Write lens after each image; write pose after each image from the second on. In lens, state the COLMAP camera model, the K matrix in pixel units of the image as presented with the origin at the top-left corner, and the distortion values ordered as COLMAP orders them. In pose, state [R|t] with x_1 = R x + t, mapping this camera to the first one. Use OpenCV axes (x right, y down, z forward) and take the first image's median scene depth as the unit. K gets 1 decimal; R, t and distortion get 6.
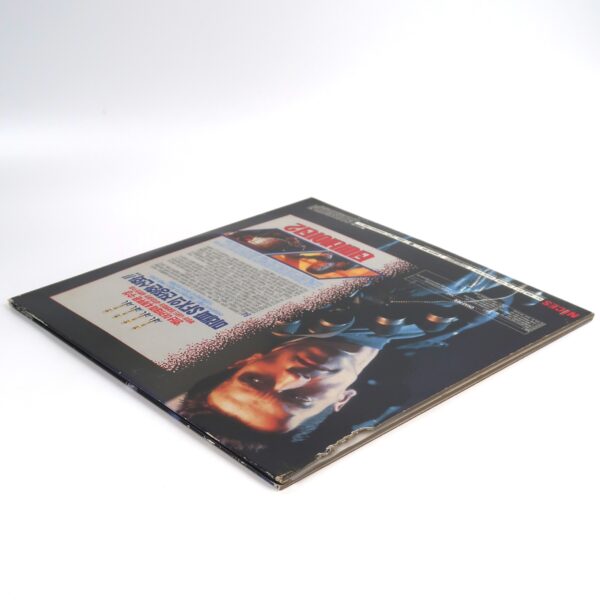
lens RADIAL K [[1063.5, 0, 300.0], [0, 1063.5, 300.0], [0, 0, 1]] dist [-0.006209, -0.027735]
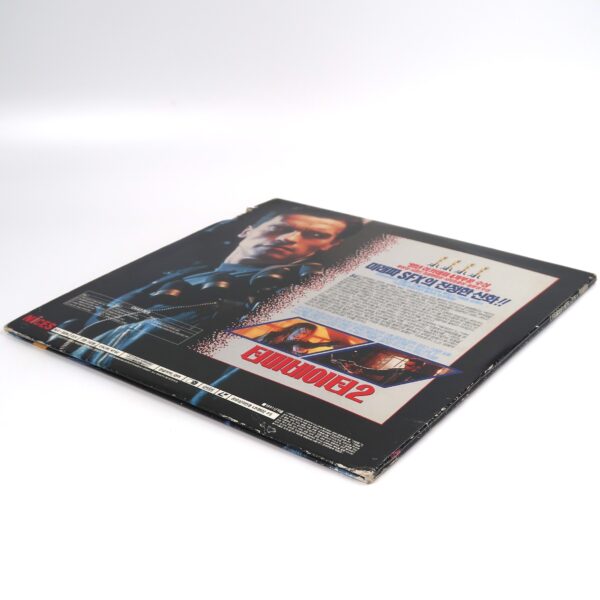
lens RADIAL K [[995.3, 0, 300.0], [0, 995.3, 300.0], [0, 0, 1]] dist [0.006920, 0.015510]
pose [[-0.983095, 0.097863, -0.154749, 0.150523], [-0.063695, 0.609599, 0.790147, -0.719952], [0.171661, 0.786646, -0.593061, 1.546482]]
